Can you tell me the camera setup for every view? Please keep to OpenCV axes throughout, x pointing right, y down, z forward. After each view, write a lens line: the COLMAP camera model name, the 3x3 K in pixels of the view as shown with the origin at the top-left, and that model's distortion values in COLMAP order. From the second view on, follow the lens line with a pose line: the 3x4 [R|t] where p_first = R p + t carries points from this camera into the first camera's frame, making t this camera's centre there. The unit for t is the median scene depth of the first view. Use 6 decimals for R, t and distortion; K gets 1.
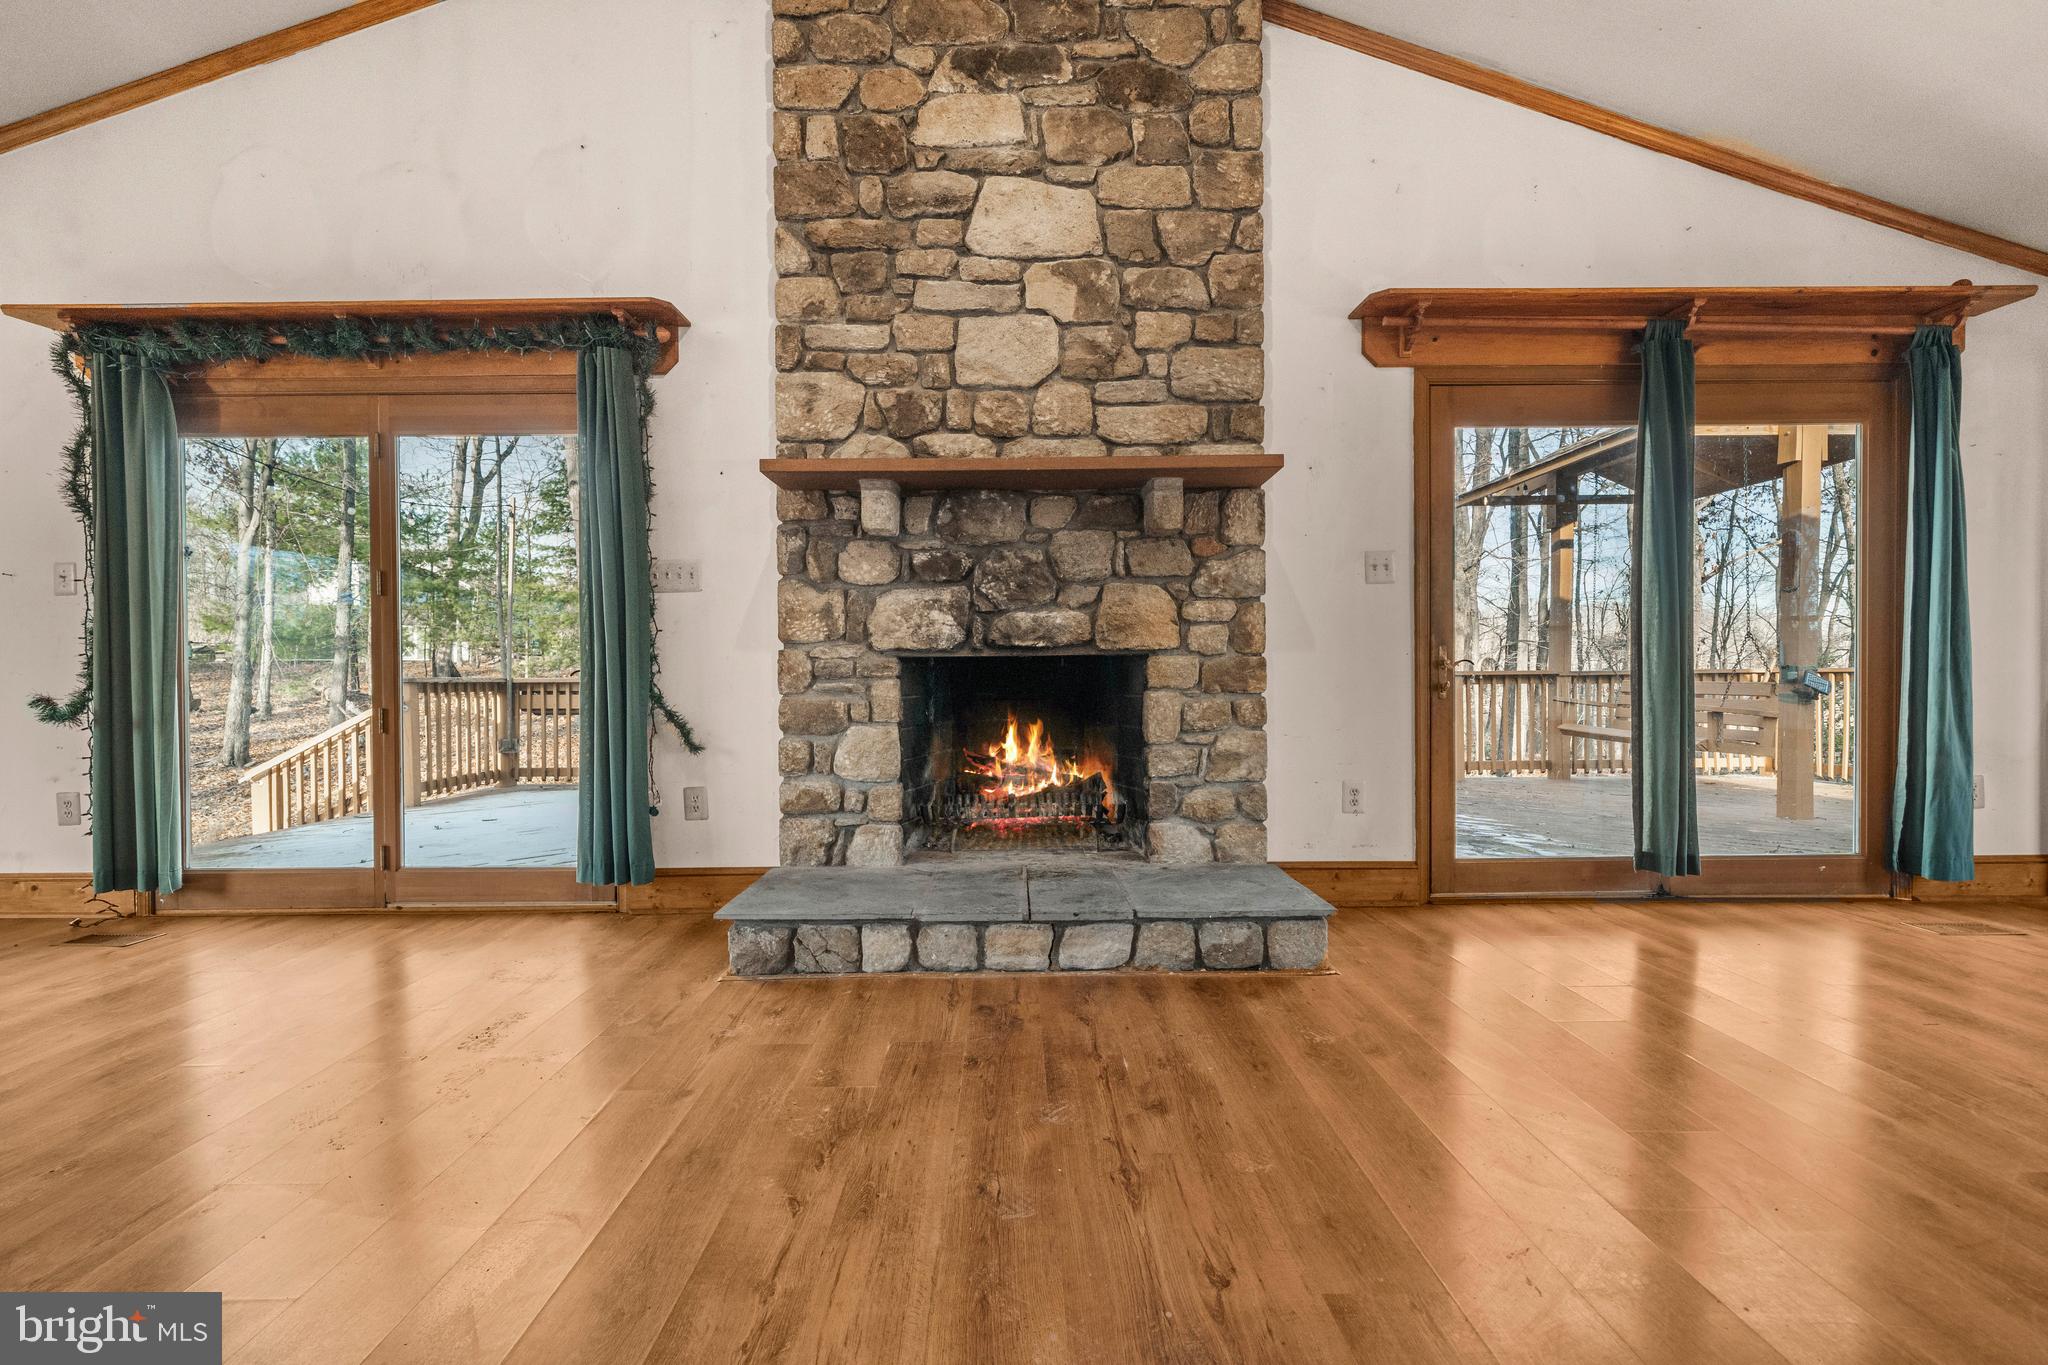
lens RADIAL K [[799.3, 0, 1040.6], [0, 799.3, 685.3], [0, 0, 1]] dist [-0.002670, 0.000363]
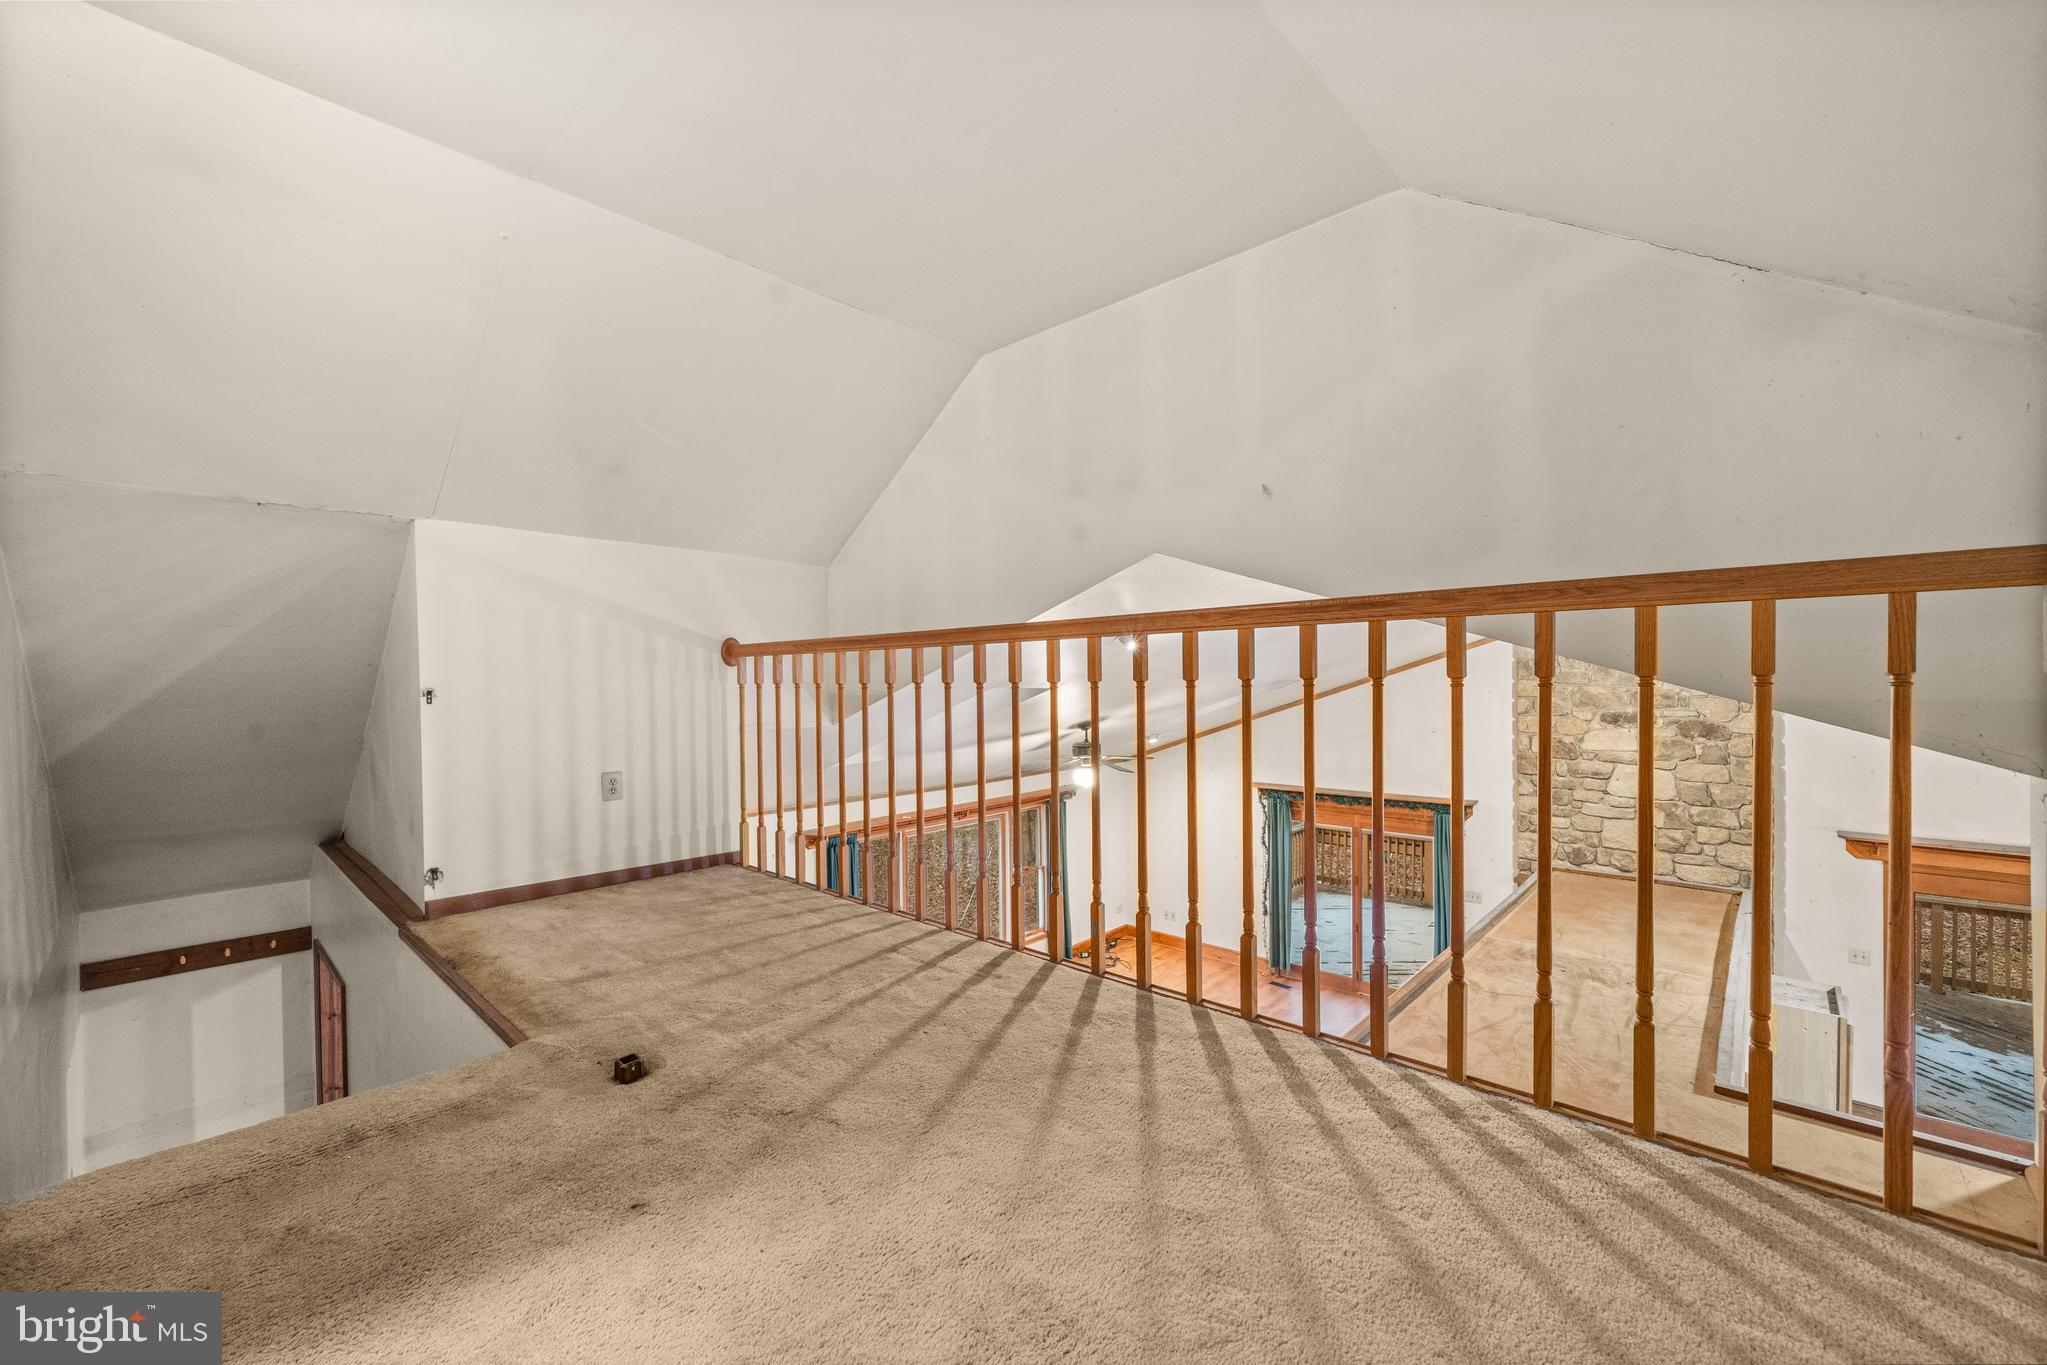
lens RADIAL K [[798.9, 0, 1017.1], [0, 798.9, 688.4], [0, 0, 1]] dist [-0.002670, 0.000363]
pose [[0.730231, 0.003807, -0.683189, 0.256674], [-0.007259, 0.999971, -0.002187, -0.845785], [0.683161, 0.006556, 0.730238, -2.037737]]
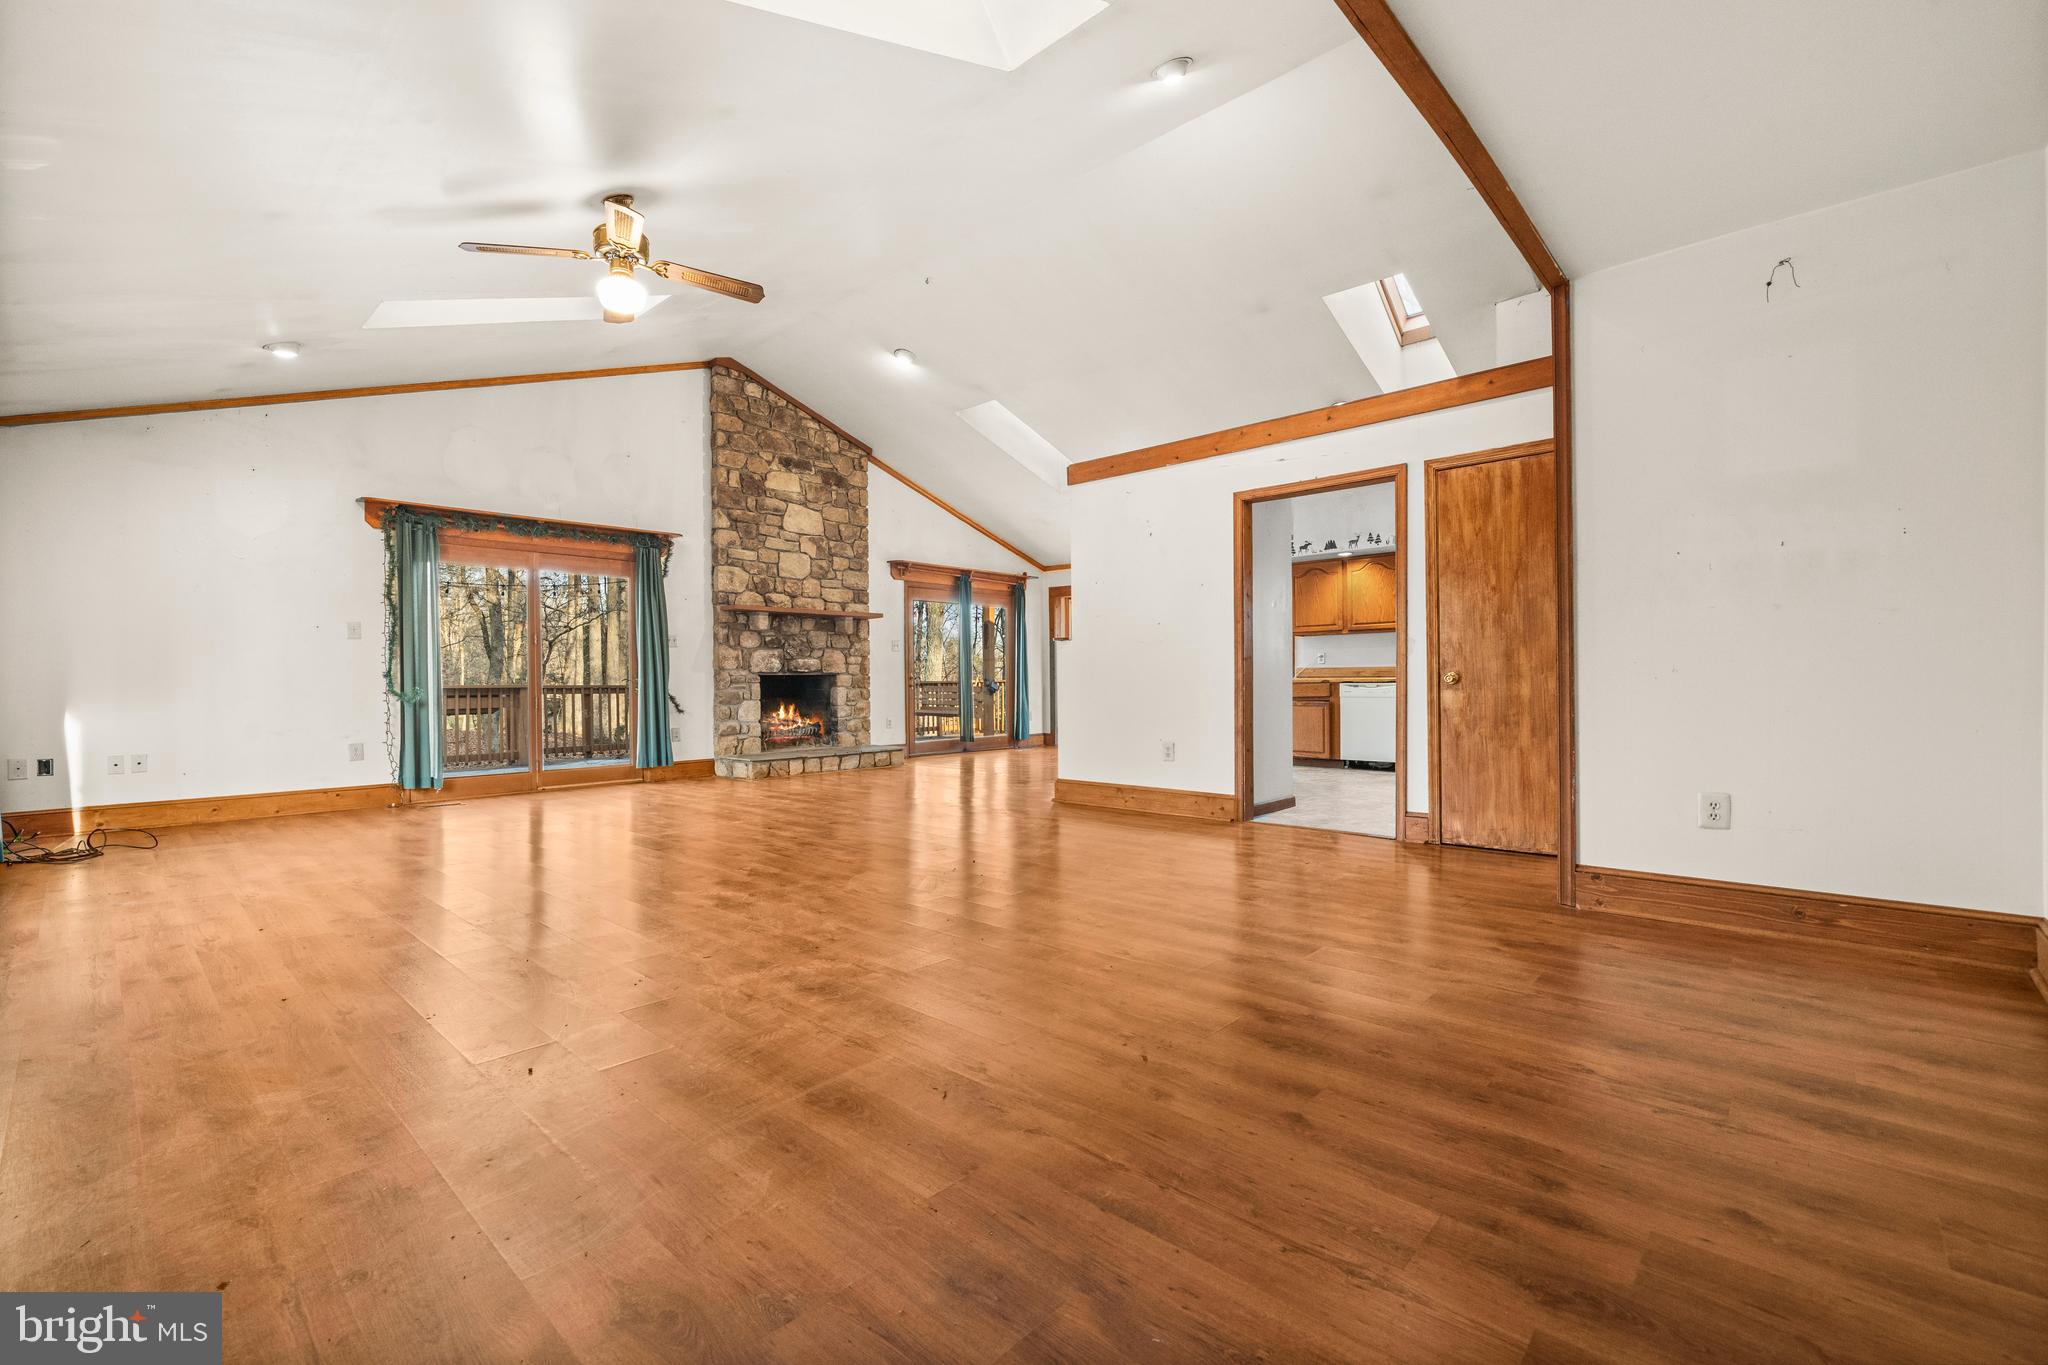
lens RADIAL K [[882.6, 0, 1006.5], [0, 882.6, 687.6], [0, 0, 1]] dist [-0.001868, 0.001138]
pose [[0.686984, -0.003740, 0.726663, -1.778323], [0.011946, 0.999910, -0.006147, 0.035286], [-0.726574, 0.012904, 0.686967, -1.653568]]
